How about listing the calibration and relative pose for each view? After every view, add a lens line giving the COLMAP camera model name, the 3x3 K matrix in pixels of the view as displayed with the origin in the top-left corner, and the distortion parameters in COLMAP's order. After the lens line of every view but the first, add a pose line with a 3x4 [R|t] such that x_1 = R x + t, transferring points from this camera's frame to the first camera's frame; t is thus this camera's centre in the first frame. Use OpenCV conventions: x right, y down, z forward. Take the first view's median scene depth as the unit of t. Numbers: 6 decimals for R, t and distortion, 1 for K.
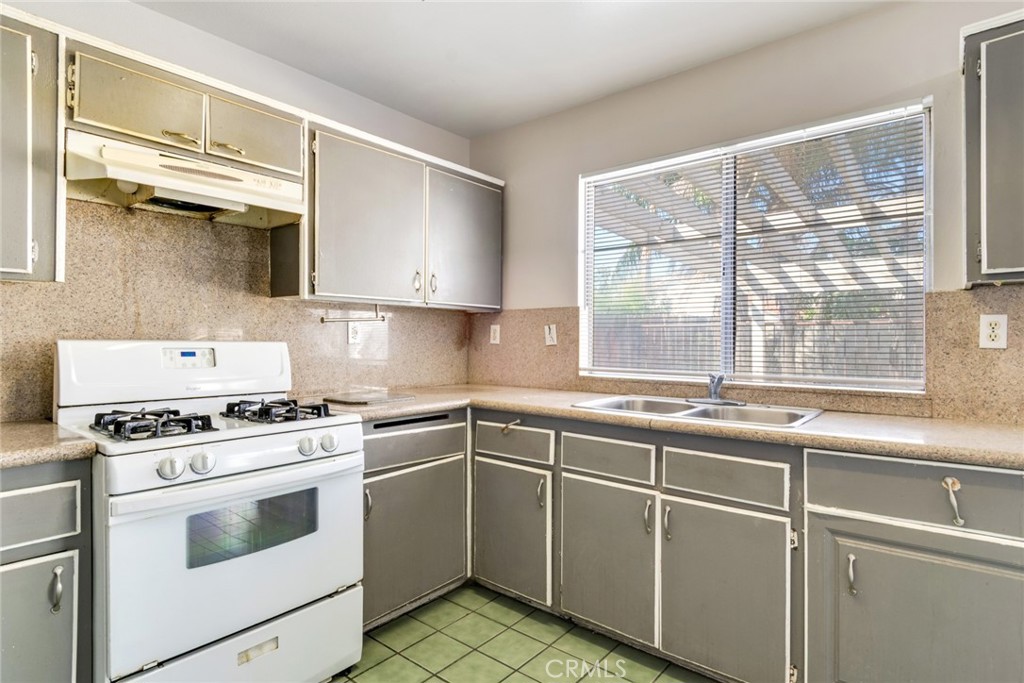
lens RADIAL K [[544.0, 0, 505.7], [0, 544.0, 339.4], [0, 0, 1]] dist [0.007316, -0.004275]
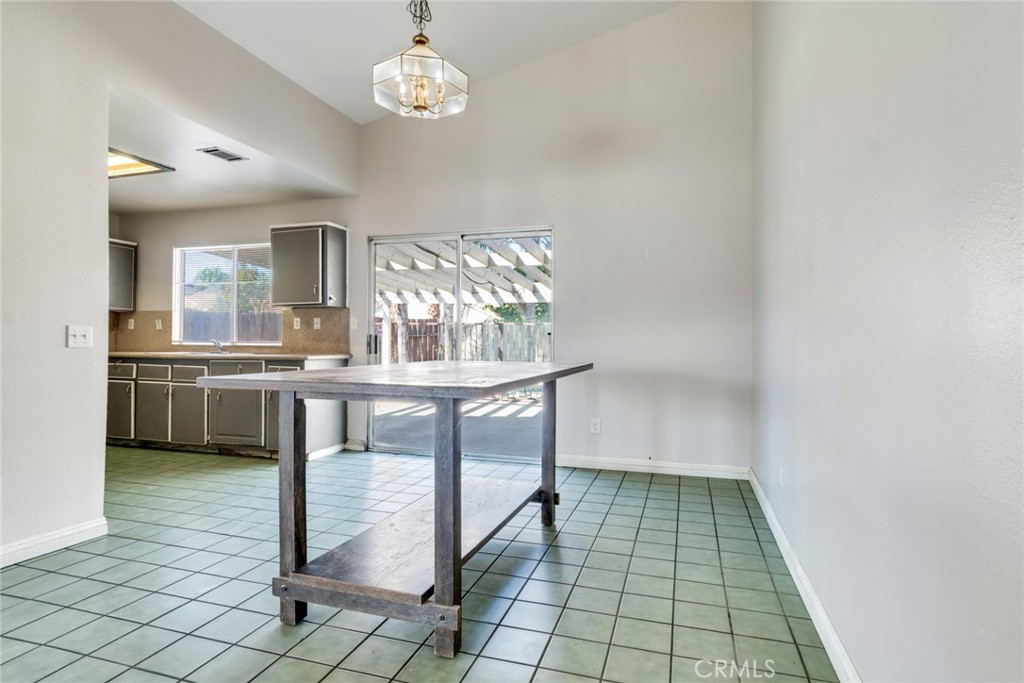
lens RADIAL K [[544.0, 0, 512.7], [0, 544.0, 337.0], [0, 0, 1]] dist [0.007316, -0.004275]
pose [[0.924967, 0.006483, 0.379992, 0.700394], [-0.004269, 0.999969, -0.006669, 0.060825], [-0.380023, 0.004547, 0.924966, -1.800171]]
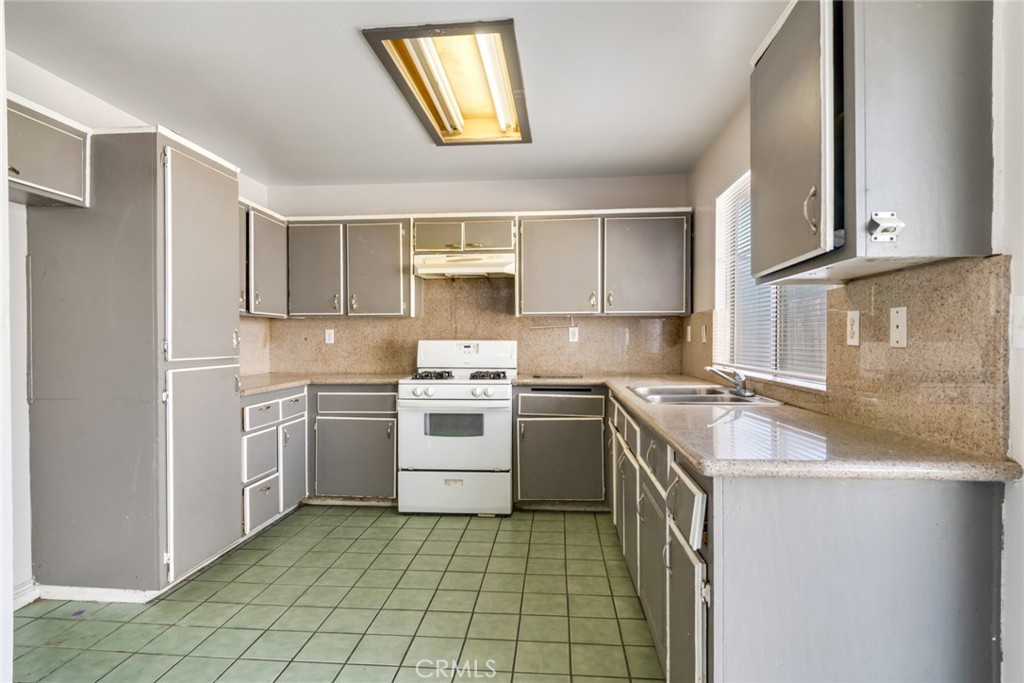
lens RADIAL K [[544.0, 0, 504.3], [0, 544.0, 342.3], [0, 0, 1]] dist [0.007316, -0.004275]
pose [[0.563310, 0.000418, -0.826246, 1.101490], [0.005776, 0.999973, 0.004444, 0.001921], [0.826226, -0.007276, 0.563292, -0.041862]]
